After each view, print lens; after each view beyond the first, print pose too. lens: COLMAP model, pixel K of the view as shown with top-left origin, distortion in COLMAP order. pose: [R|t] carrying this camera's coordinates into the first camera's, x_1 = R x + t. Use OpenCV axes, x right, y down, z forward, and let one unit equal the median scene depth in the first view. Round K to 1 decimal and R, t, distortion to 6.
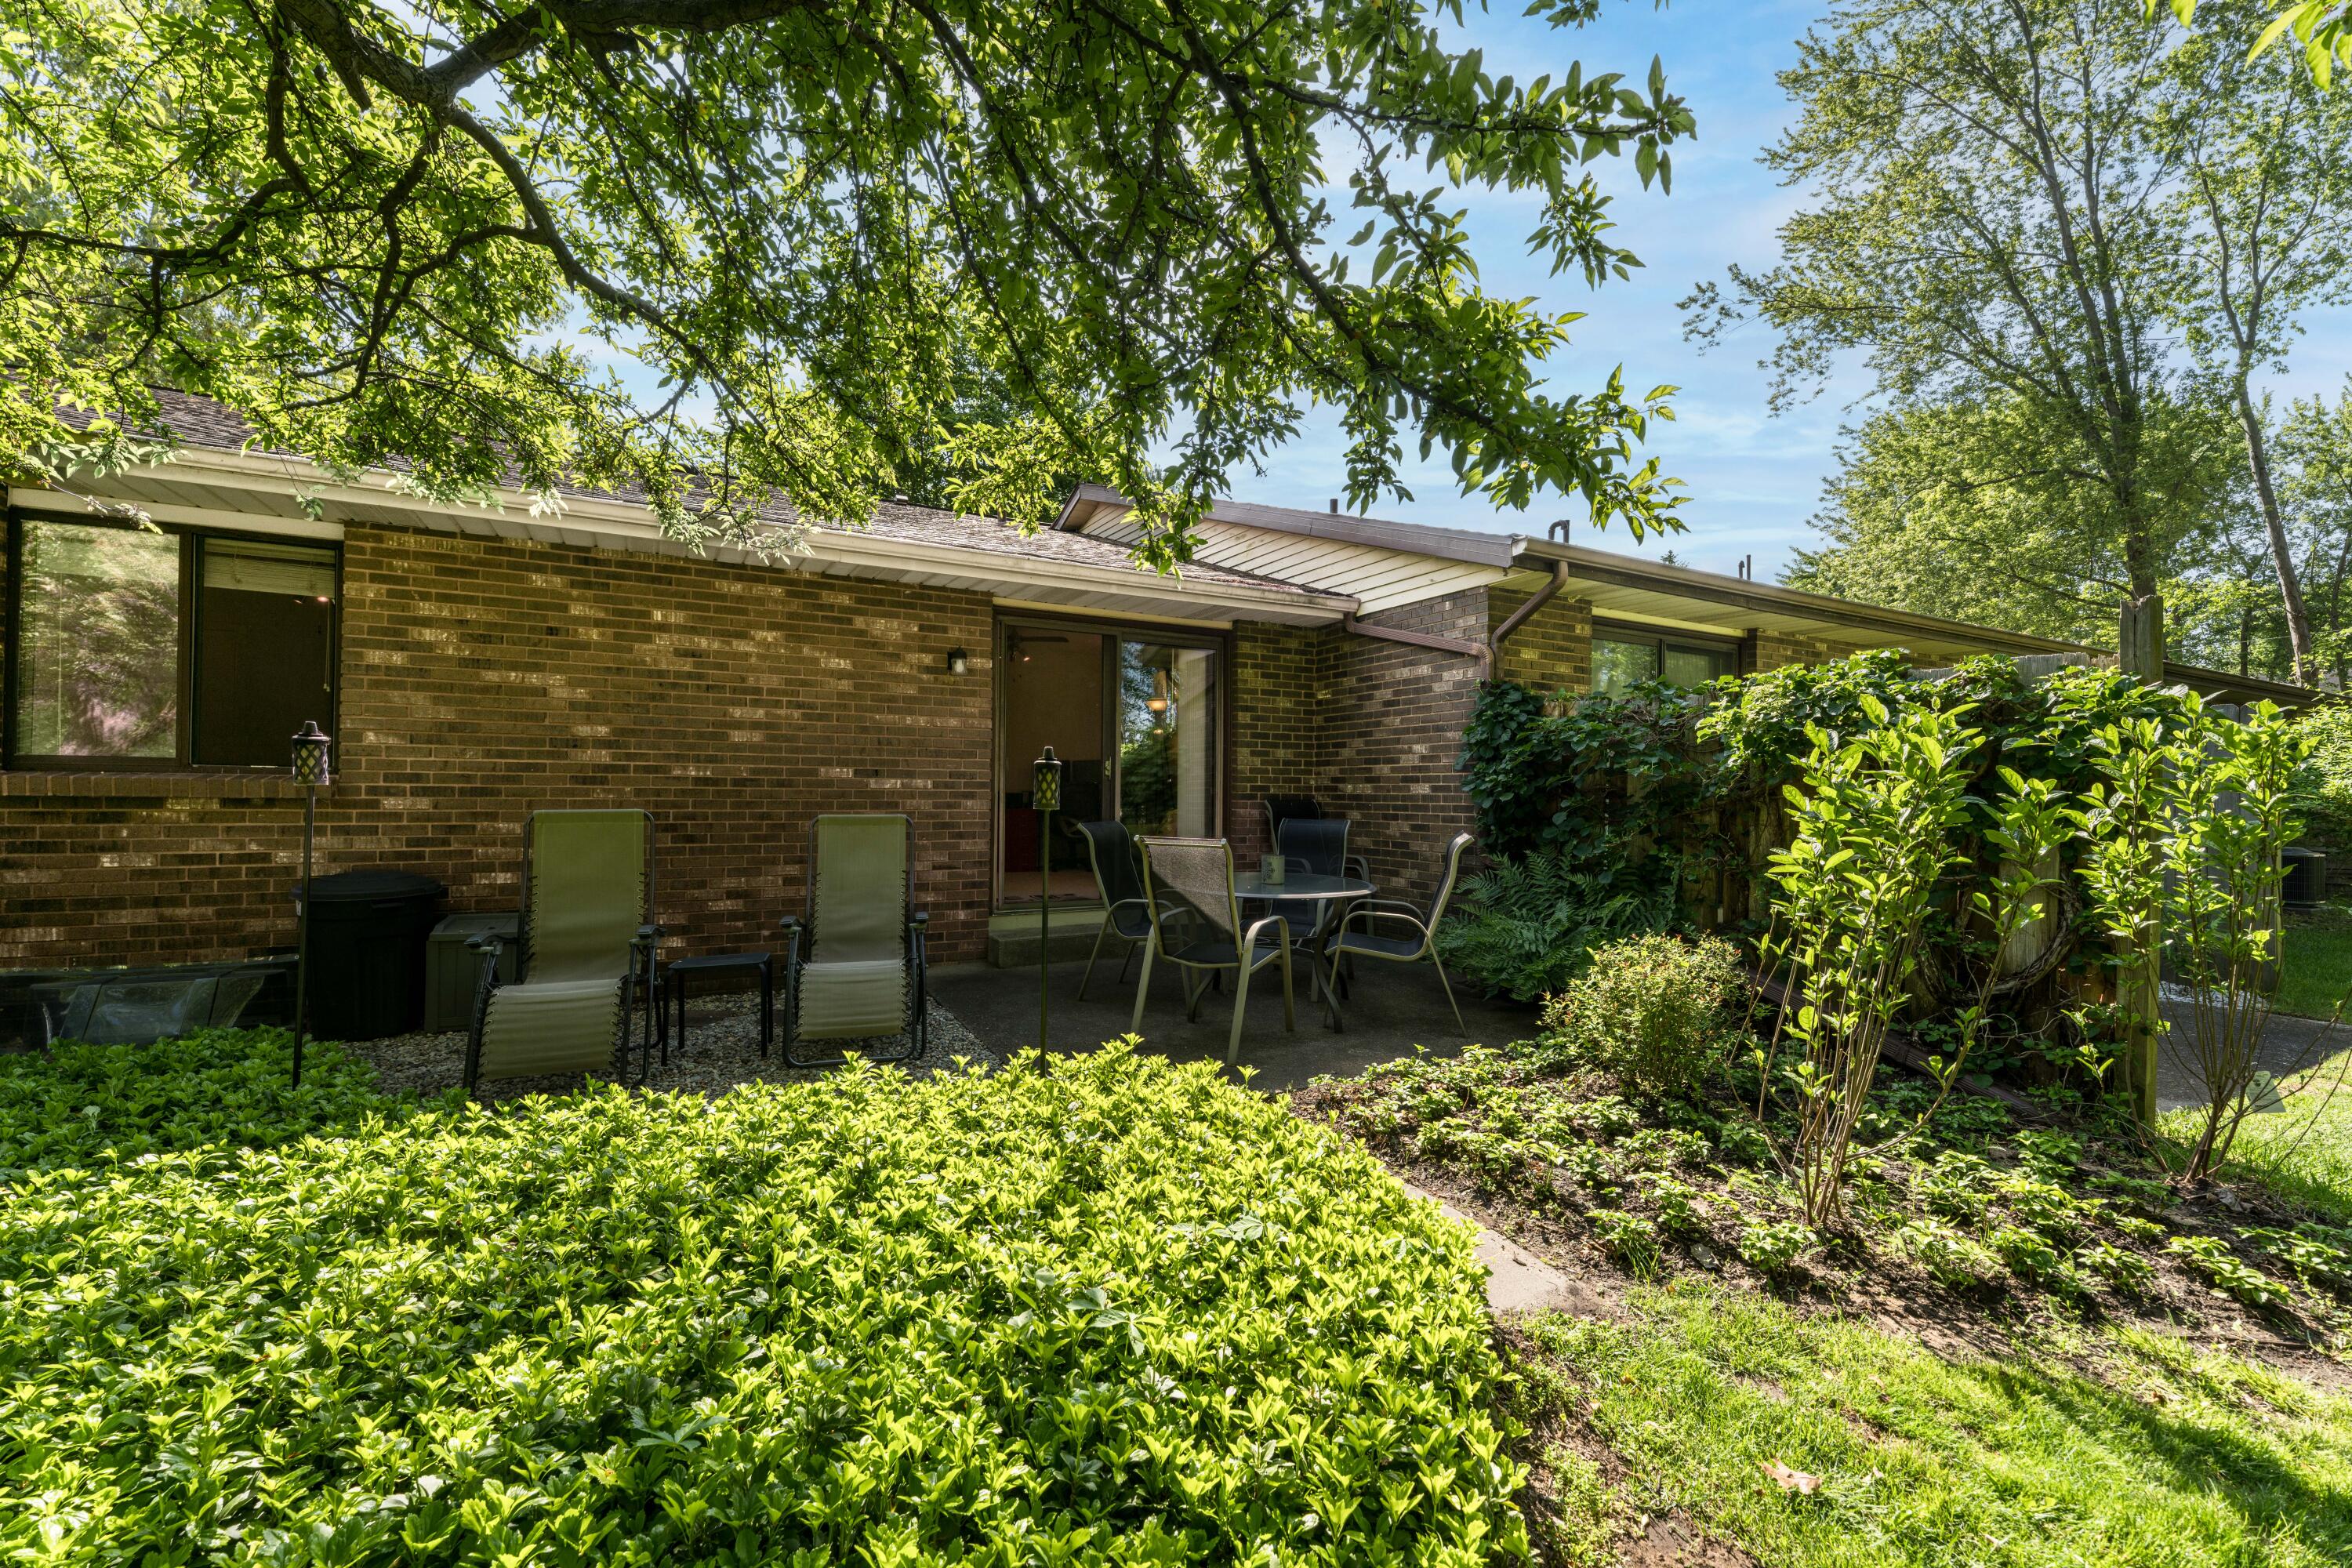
lens RADIAL K [[950.7, 0, 1176.0], [0, 950.7, 784.0], [0, 0, 1]] dist [0.001939, -0.000038]
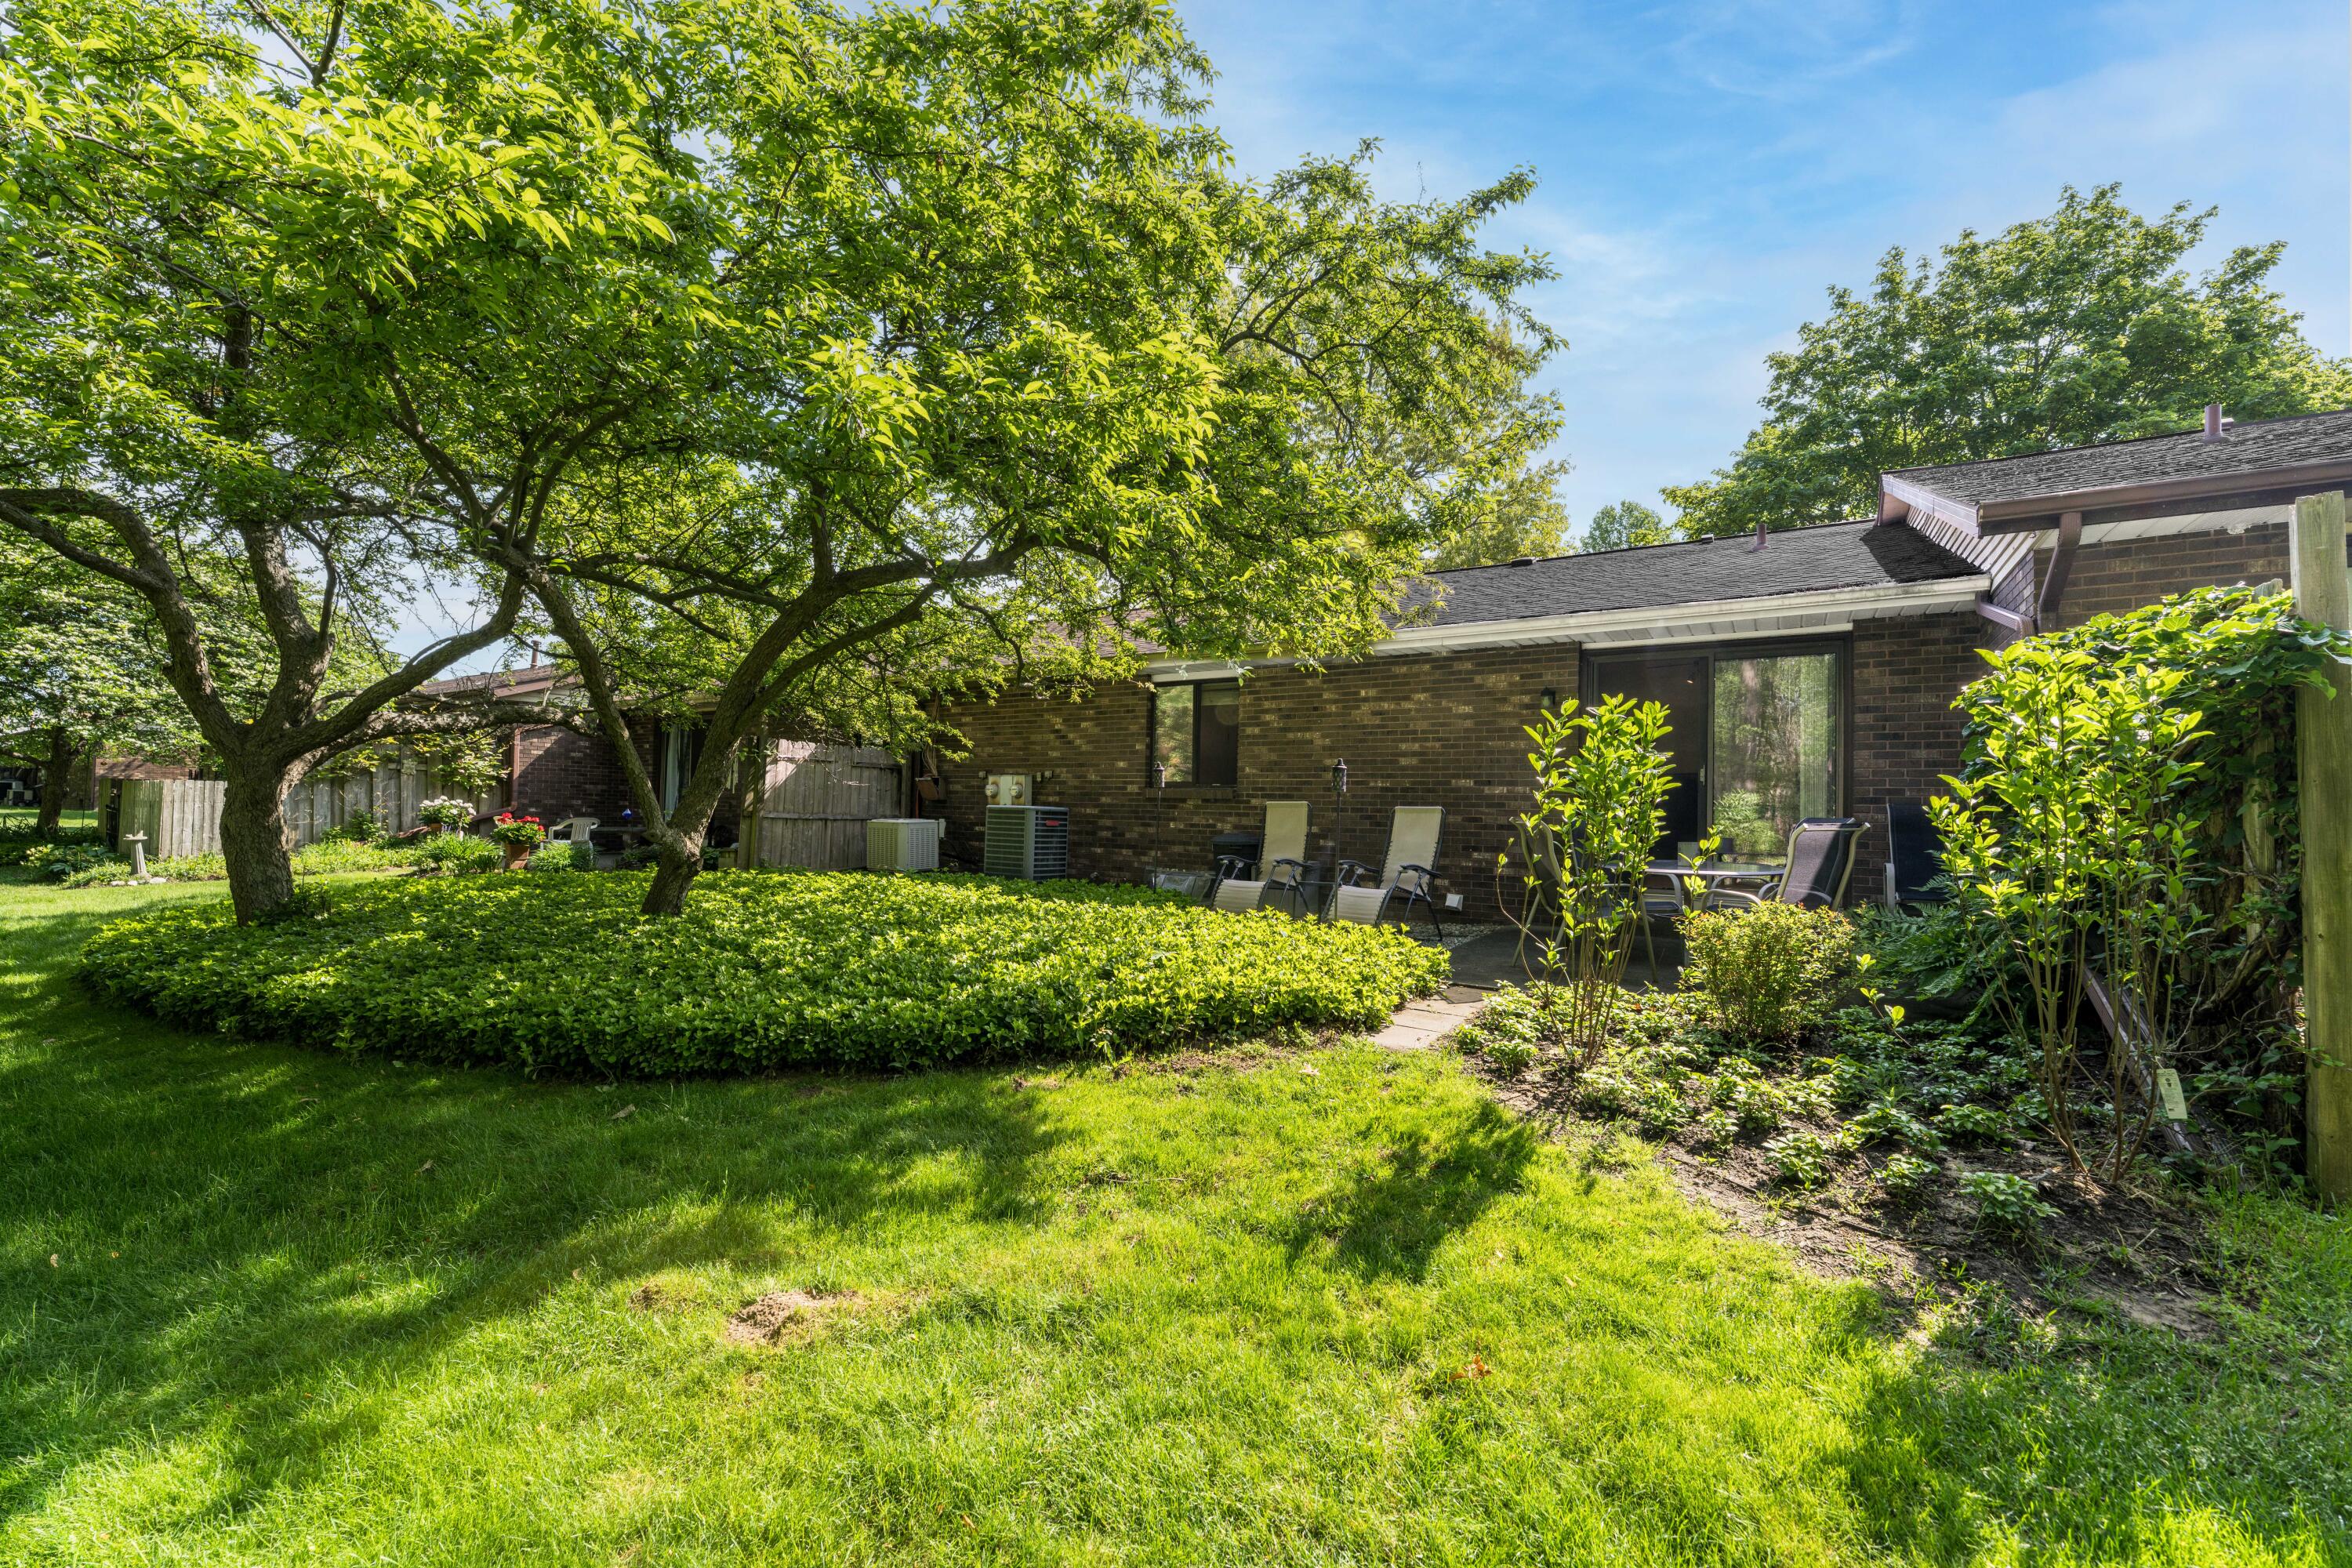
lens RADIAL K [[950.7, 0, 1176.0], [0, 950.7, 784.0], [0, 0, 1]] dist [0.001939, -0.000038]
pose [[0.474627, -0.024719, -0.879840, 0.716662], [-0.001871, 0.999575, -0.029092, 0.033016], [0.880185, 0.015454, 0.474379, -0.102044]]
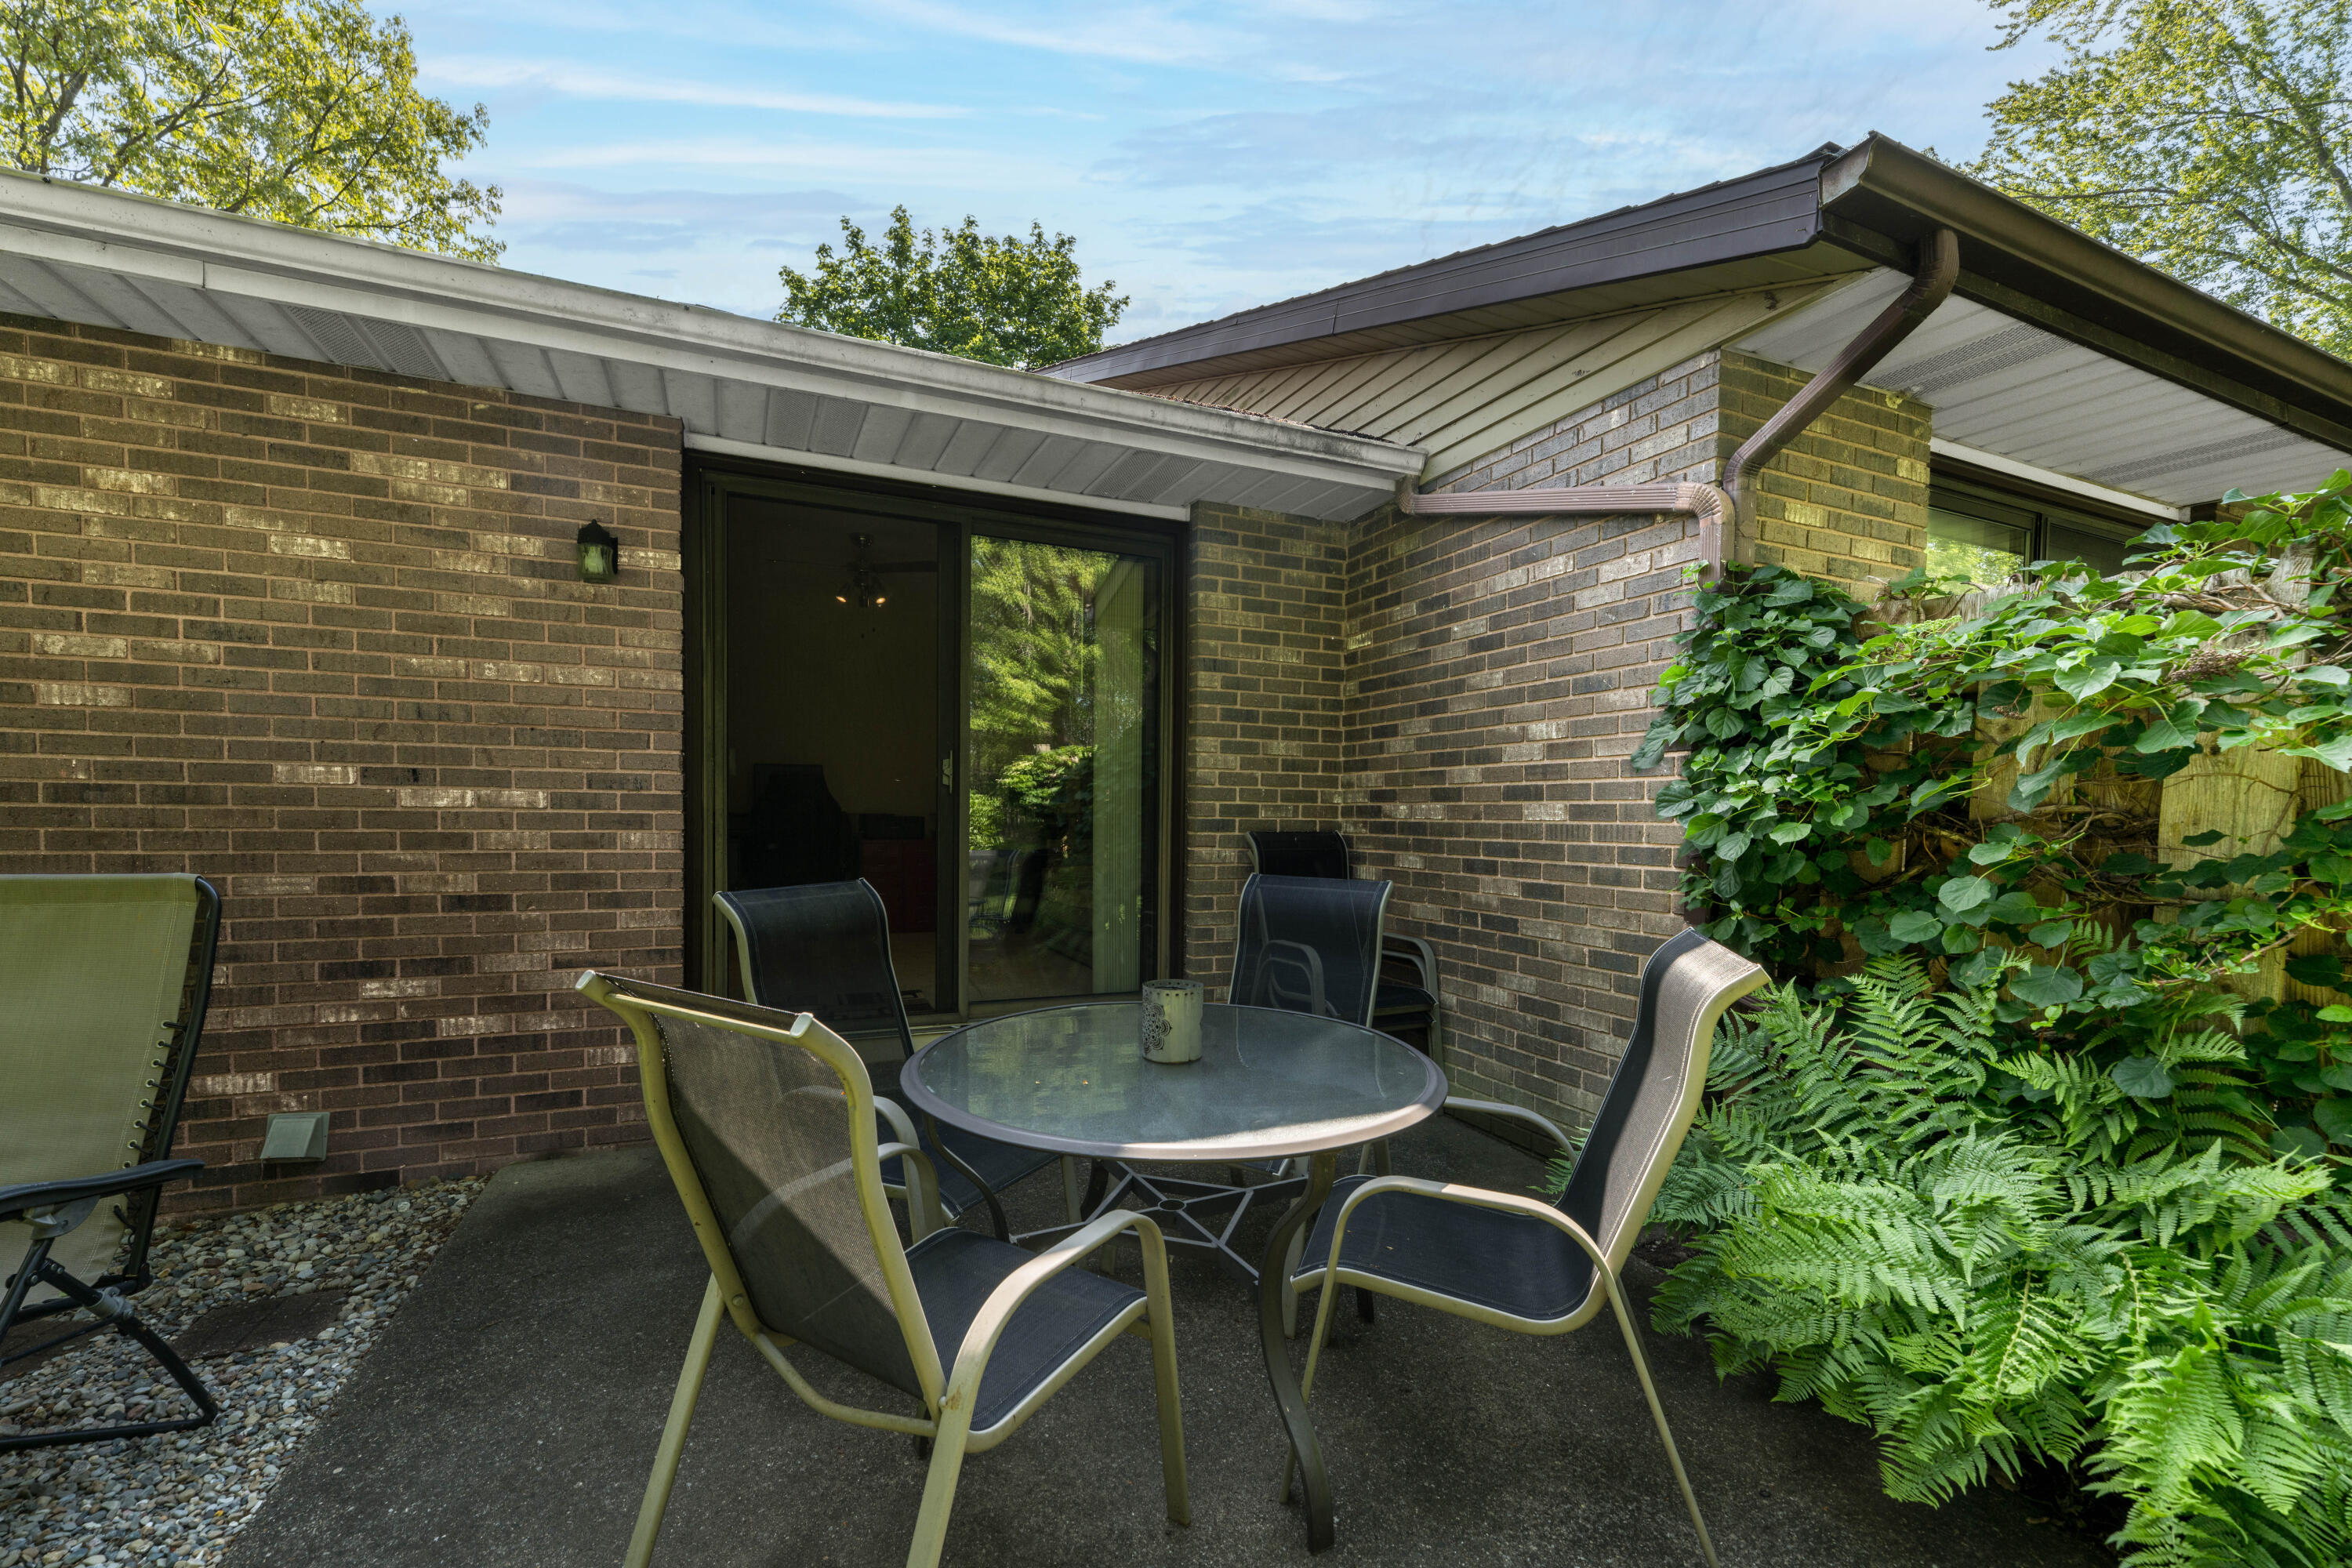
lens RADIAL K [[977.2, 0, 1158.5], [0, 977.2, 845.5], [0, 0, 1]] dist [-0.000916, -0.000421]
pose [[0.996181, 0.006687, -0.087050, 0.110712], [-0.003269, 0.999220, 0.039345, 0.003255], [0.087245, -0.038911, 0.995427, 0.519192]]
